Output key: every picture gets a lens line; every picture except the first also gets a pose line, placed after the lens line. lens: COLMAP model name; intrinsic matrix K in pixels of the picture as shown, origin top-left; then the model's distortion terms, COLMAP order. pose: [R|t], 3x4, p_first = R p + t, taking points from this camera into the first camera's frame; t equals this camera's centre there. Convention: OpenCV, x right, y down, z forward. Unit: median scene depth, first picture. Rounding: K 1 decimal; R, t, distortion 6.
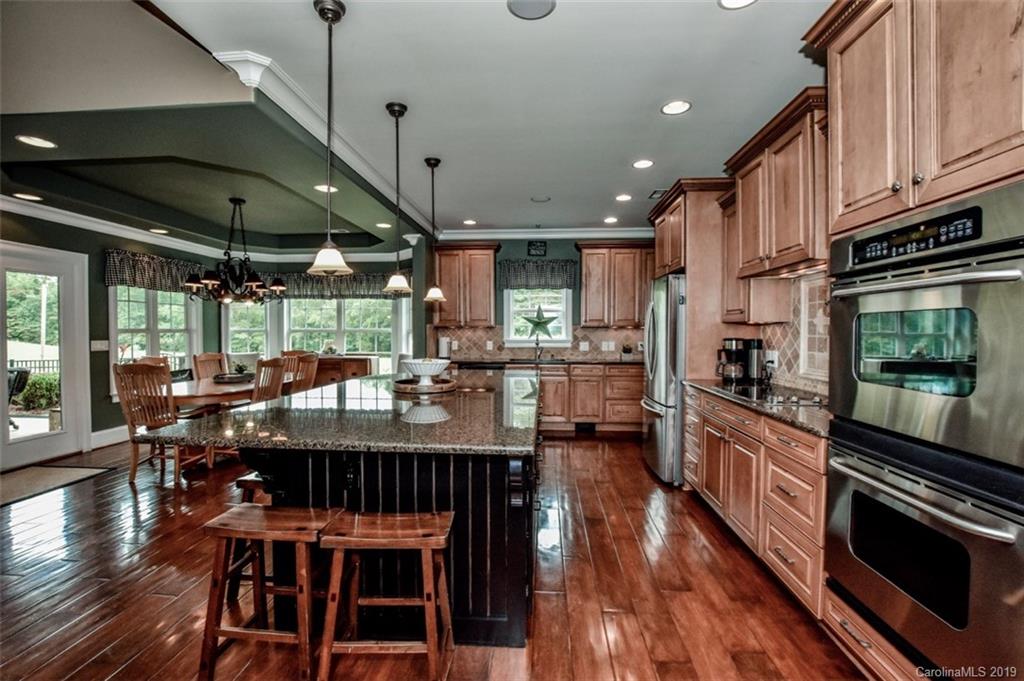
lens RADIAL K [[459.1, 0, 517.4], [0, 459.1, 338.8], [0, 0, 1]] dist [-0.019252, 0.000823]
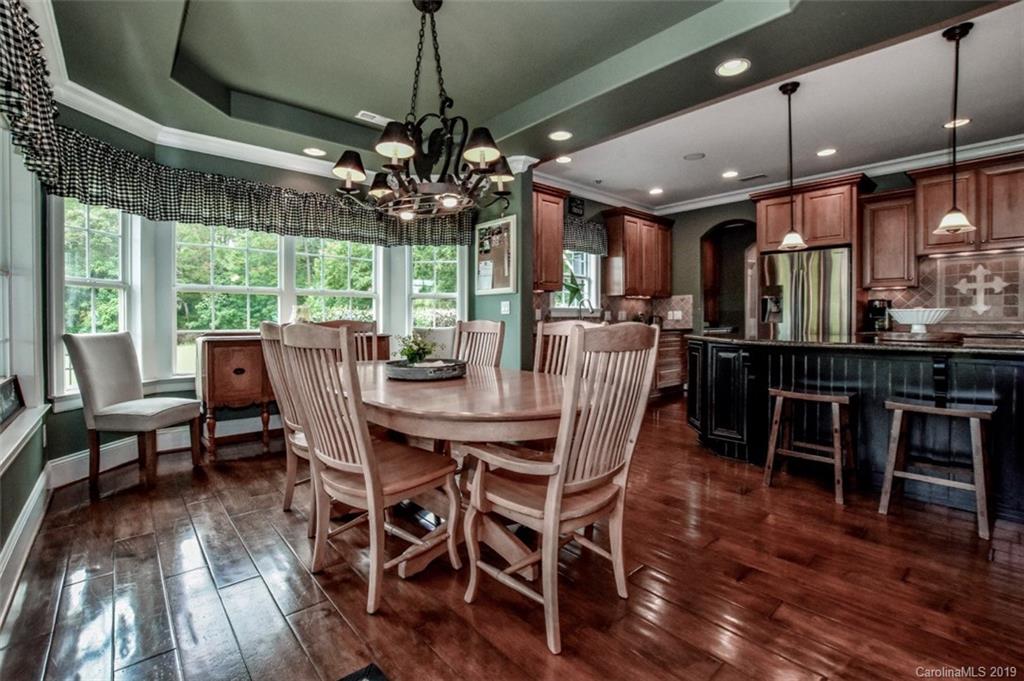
lens RADIAL K [[459.1, 0, 529.1], [0, 459.1, 325.7], [0, 0, 1]] dist [-0.019252, 0.000823]
pose [[0.686901, -0.009862, 0.726684, -0.700644], [0.012373, 0.999922, 0.001875, 0.035071], [-0.726646, 0.007703, 0.686969, 0.472030]]
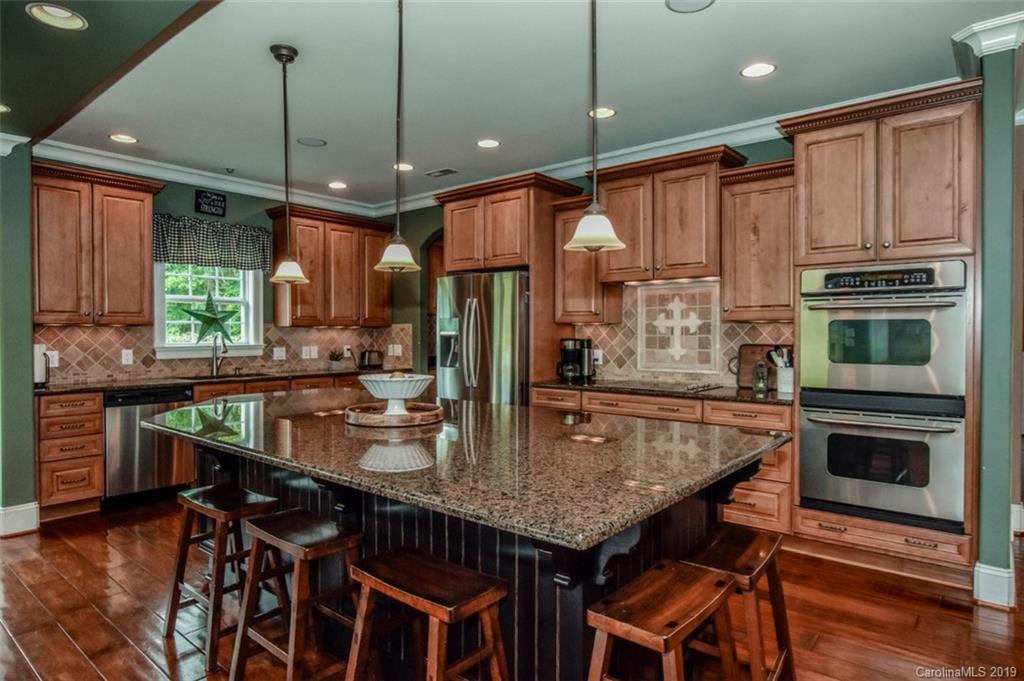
lens RADIAL K [[585.2, 0, 519.6], [0, 585.2, 338.2], [0, 0, 1]] dist [-0.023371, 0.002133]
pose [[0.577050, -0.009019, 0.816659, -0.387688], [0.014283, 0.999898, 0.000950, -0.002850], [-0.816584, 0.011116, 0.577120, 0.187889]]
